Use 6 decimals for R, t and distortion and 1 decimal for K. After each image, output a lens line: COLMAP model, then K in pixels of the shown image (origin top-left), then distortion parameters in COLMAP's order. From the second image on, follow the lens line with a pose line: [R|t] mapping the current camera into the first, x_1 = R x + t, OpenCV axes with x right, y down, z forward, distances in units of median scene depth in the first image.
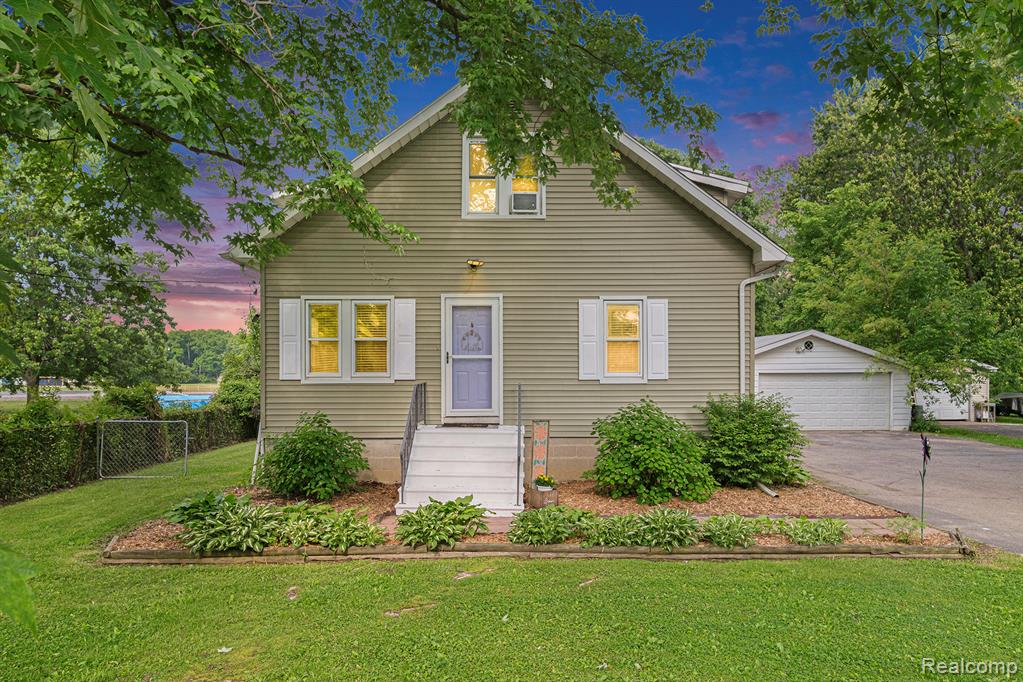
lens RADIAL K [[753.1, 0, 509.7], [0, 753.1, 385.4], [0, 0, 1]] dist [-0.007657, 0.005153]
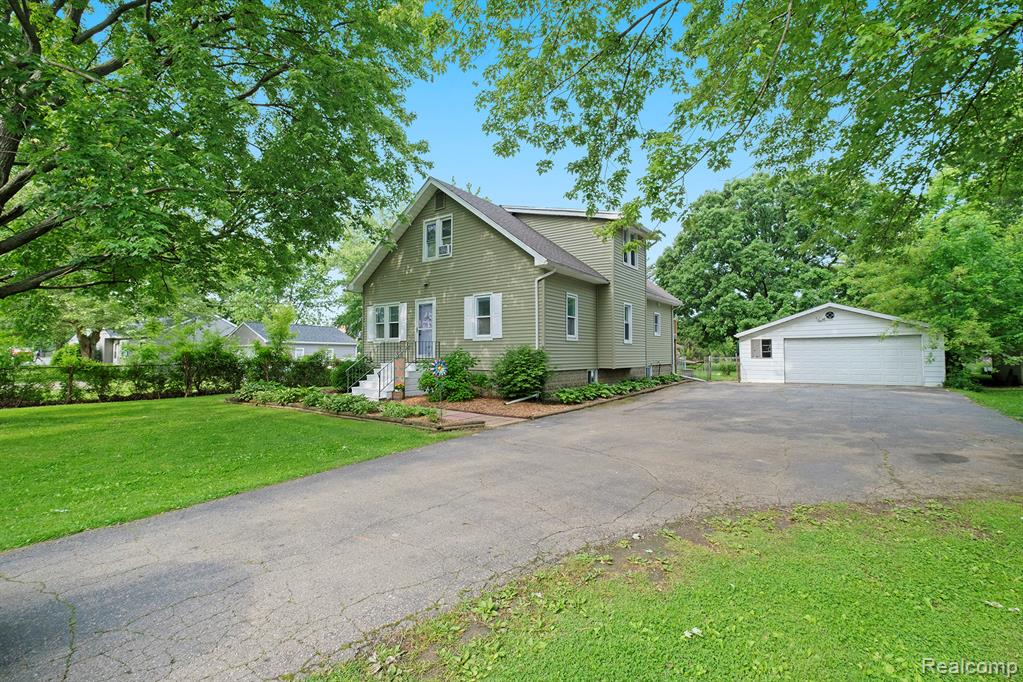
lens RADIAL K [[443.1, 0, 484.3], [0, 443.1, 339.5], [0, 0, 1]] dist [-0.000589, -0.006536]
pose [[0.784468, -0.018767, -0.619885, 0.832492], [-0.004949, 0.999321, -0.036518, 0.033606], [0.620149, 0.031715, 0.783843, 0.161355]]
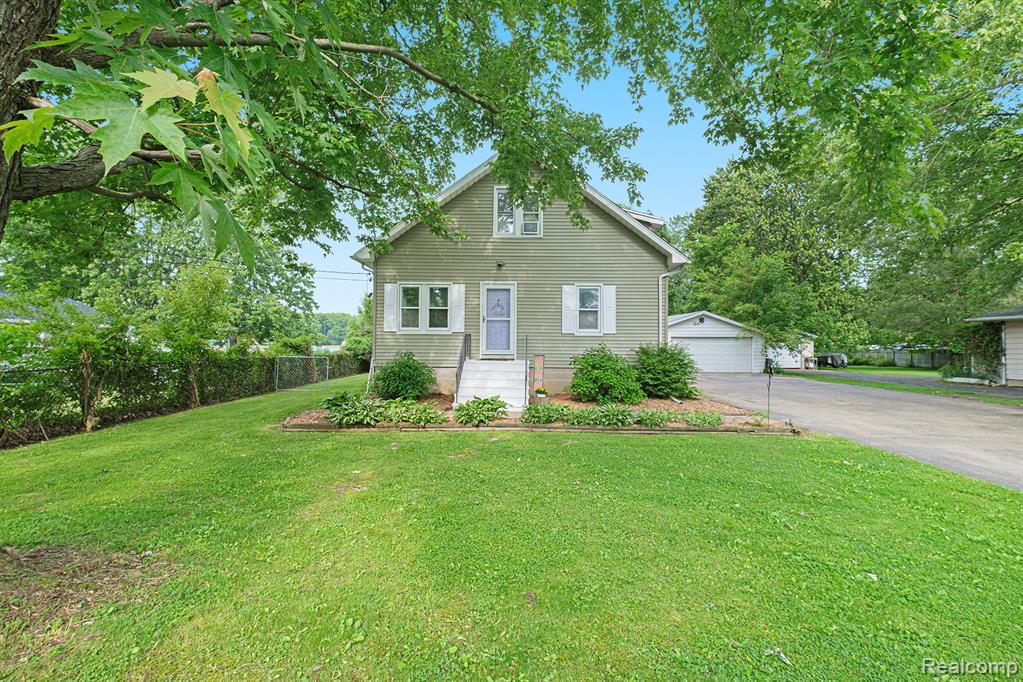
lens RADIAL K [[460.0, 0, 511.5], [0, 460.0, 341.0], [0, 0, 1]] dist [-0.000113, -0.000308]
pose [[0.999860, 0.006358, -0.015471, -0.004427], [-0.006677, 0.999764, -0.020663, 0.032445], [0.015336, 0.020763, 0.999667, -0.023309]]
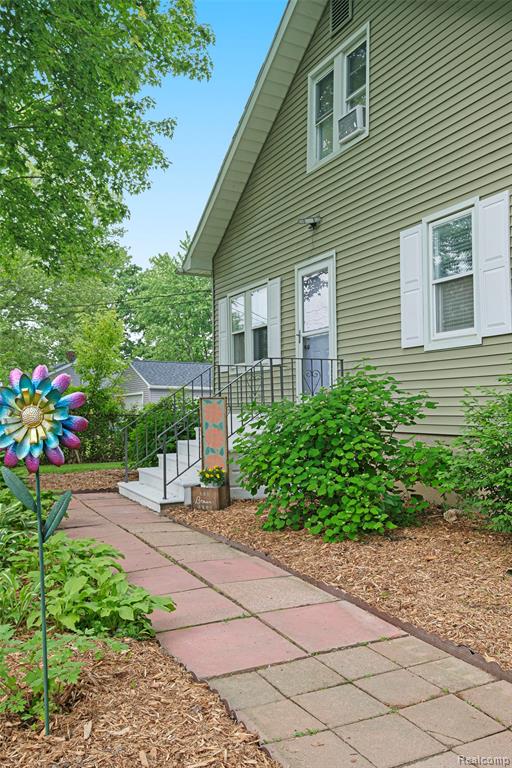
lens RADIAL K [[608.0, 0, 233.2], [0, 608.0, 383.1], [0, 0, 1]] dist [0.007465, 0.001450]
pose [[0.448385, -0.037090, -0.893071, 0.523119], [-0.006545, 0.998976, -0.044775, 0.050607], [0.893817, 0.025921, 0.447683, 0.625854]]
